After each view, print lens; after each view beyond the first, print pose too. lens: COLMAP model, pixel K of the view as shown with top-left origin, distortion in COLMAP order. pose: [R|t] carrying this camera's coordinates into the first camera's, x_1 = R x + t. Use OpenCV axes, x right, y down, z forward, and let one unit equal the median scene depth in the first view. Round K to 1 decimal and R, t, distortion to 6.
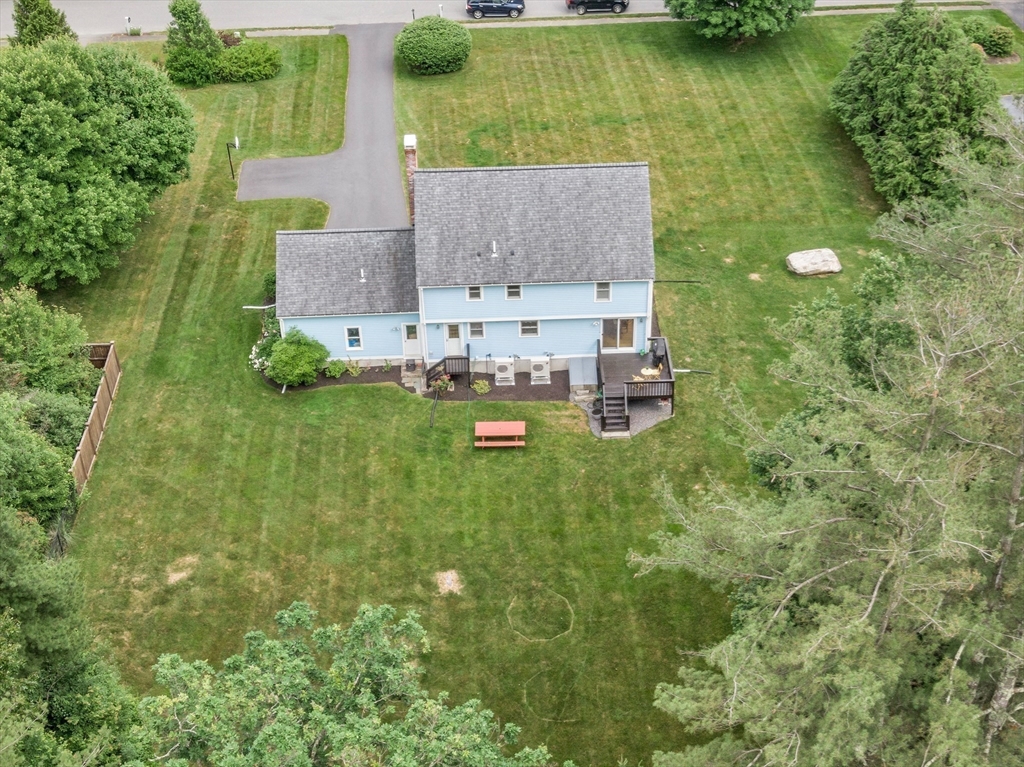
lens RADIAL K [[1445.2, 0, 512.0], [0, 1445.2, 383.5], [0, 0, 1]] dist [0.002876, -0.033903]
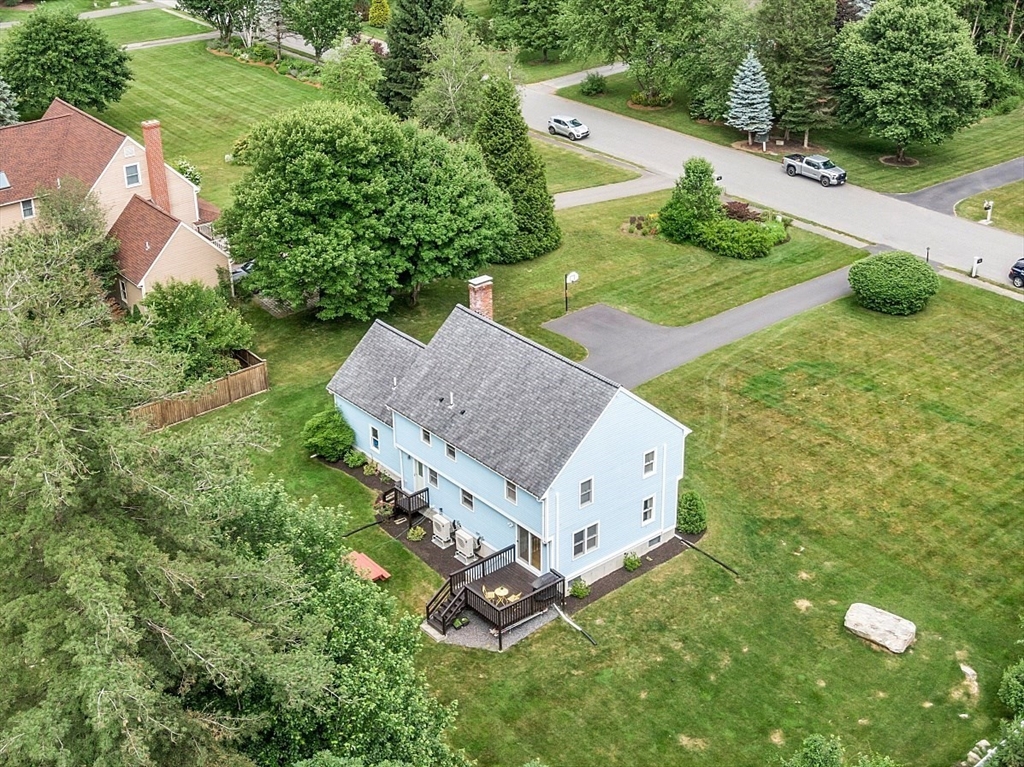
lens RADIAL K [[1445.2, 0, 512.0], [0, 1445.2, 383.5], [0, 0, 1]] dist [0.002876, -0.033903]
pose [[0.611279, 0.365422, -0.702000, 0.490609], [-0.467492, 0.882450, 0.052277, -0.124028], [0.638583, 0.296224, 0.710255, 0.249285]]
